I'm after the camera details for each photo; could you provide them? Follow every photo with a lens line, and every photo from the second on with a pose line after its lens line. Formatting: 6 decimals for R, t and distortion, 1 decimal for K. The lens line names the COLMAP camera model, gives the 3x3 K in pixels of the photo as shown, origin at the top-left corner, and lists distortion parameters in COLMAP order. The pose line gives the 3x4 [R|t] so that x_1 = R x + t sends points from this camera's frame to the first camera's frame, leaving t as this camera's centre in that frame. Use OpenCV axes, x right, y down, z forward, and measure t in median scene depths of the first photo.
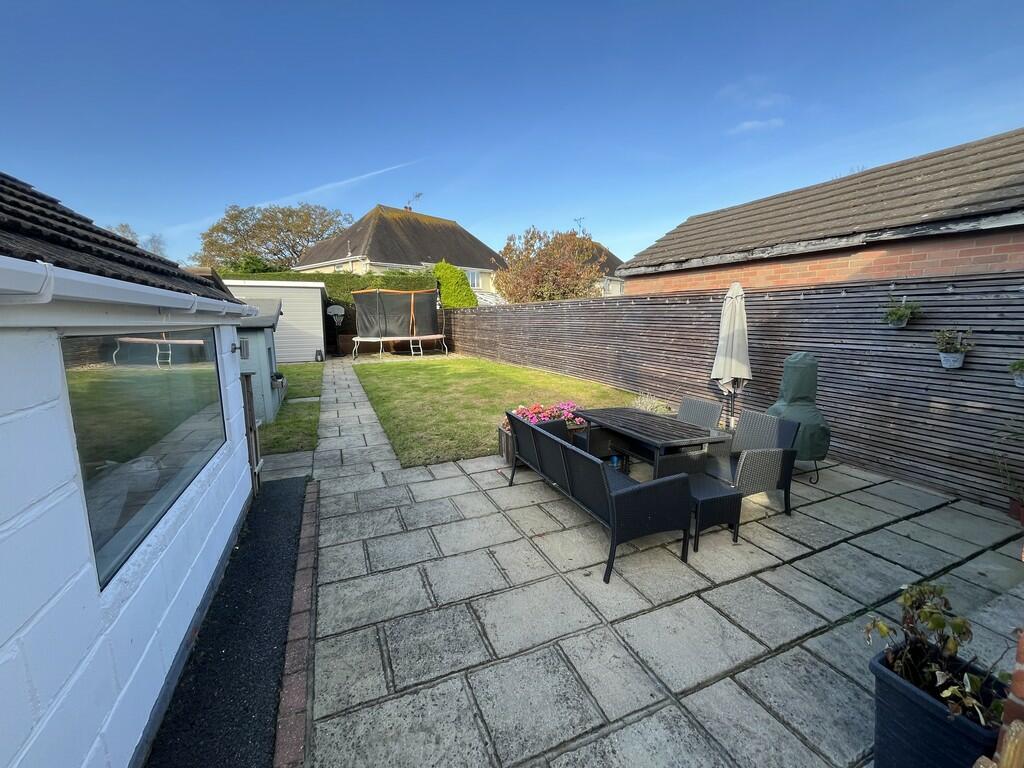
lens RADIAL K [[414.0, 0, 509.9], [0, 414.0, 380.9], [0, 0, 1]] dist [-0.003069, 0.000386]
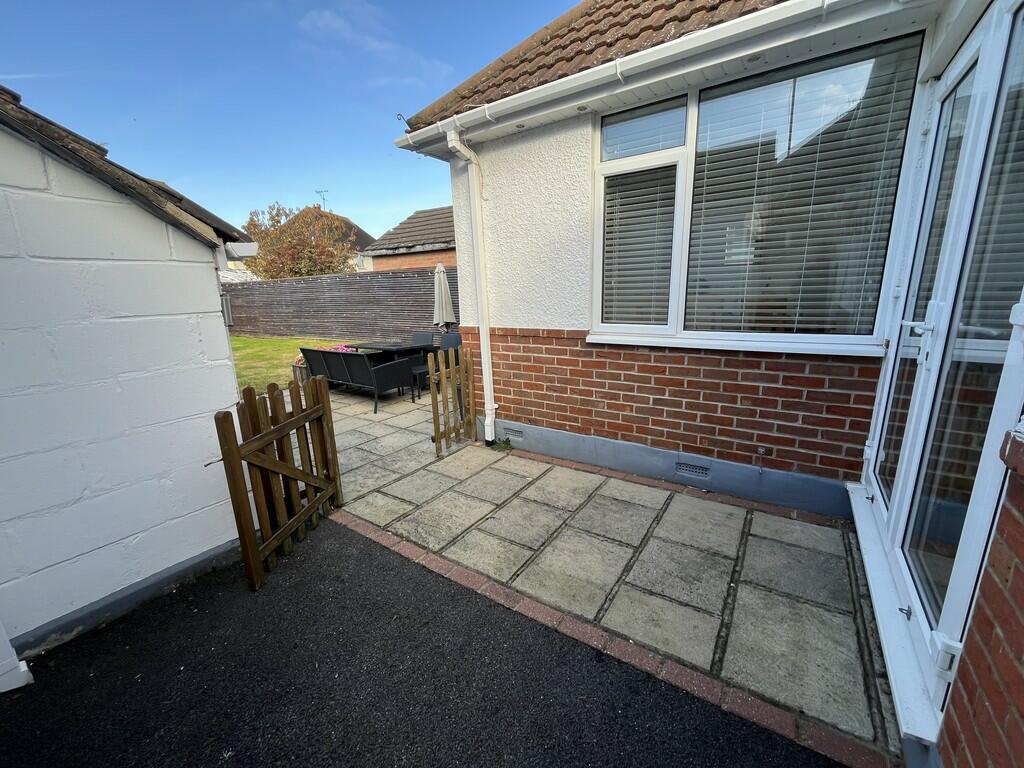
lens RADIAL K [[414.0, 0, 511.8], [0, 414.0, 384.7], [0, 0, 1]] dist [-0.003069, 0.000386]
pose [[0.848163, -0.141817, 0.510400, -0.064652], [0.108860, 0.989597, 0.094065, 0.067026], [-0.518430, -0.024221, 0.854777, -0.323396]]
